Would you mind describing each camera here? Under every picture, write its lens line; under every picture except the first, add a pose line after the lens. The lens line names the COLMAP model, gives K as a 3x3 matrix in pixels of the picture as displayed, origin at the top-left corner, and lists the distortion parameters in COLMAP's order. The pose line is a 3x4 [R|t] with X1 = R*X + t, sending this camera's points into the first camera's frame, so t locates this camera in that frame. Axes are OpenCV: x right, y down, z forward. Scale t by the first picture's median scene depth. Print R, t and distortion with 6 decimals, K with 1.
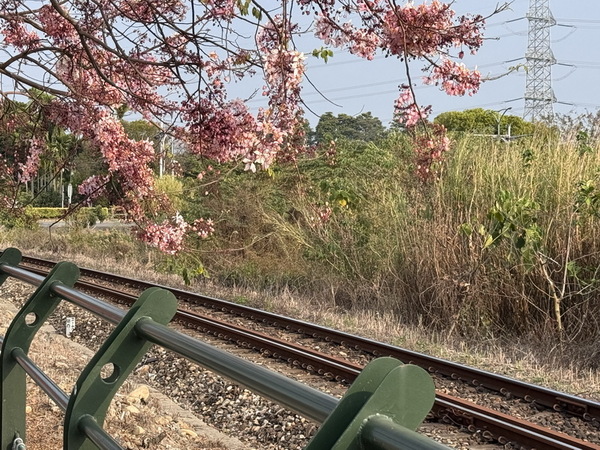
lens RADIAL K [[1411.1, 0, 300.0], [0, 1411.1, 225.0], [0, 0, 1]] dist [-0.001920, -0.079833]
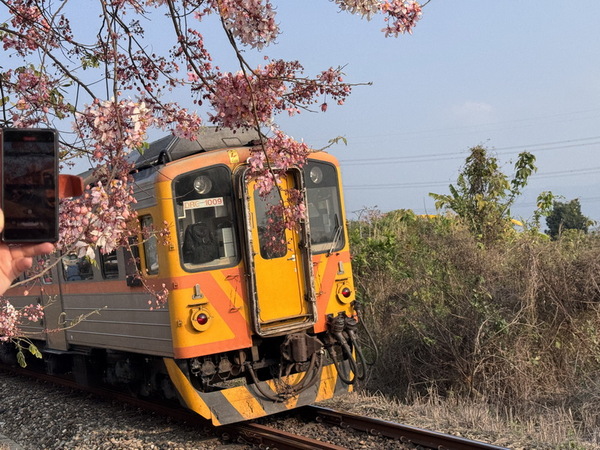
lens RADIAL K [[840.2, 0, 301.6], [0, 840.2, 234.2], [0, 0, 1]] dist [0.016783, -0.006093]
pose [[0.968660, -0.070031, 0.238313, -0.024624], [0.084166, 0.995214, -0.049649, -0.015648], [-0.233695, 0.068151, 0.969919, 0.441053]]
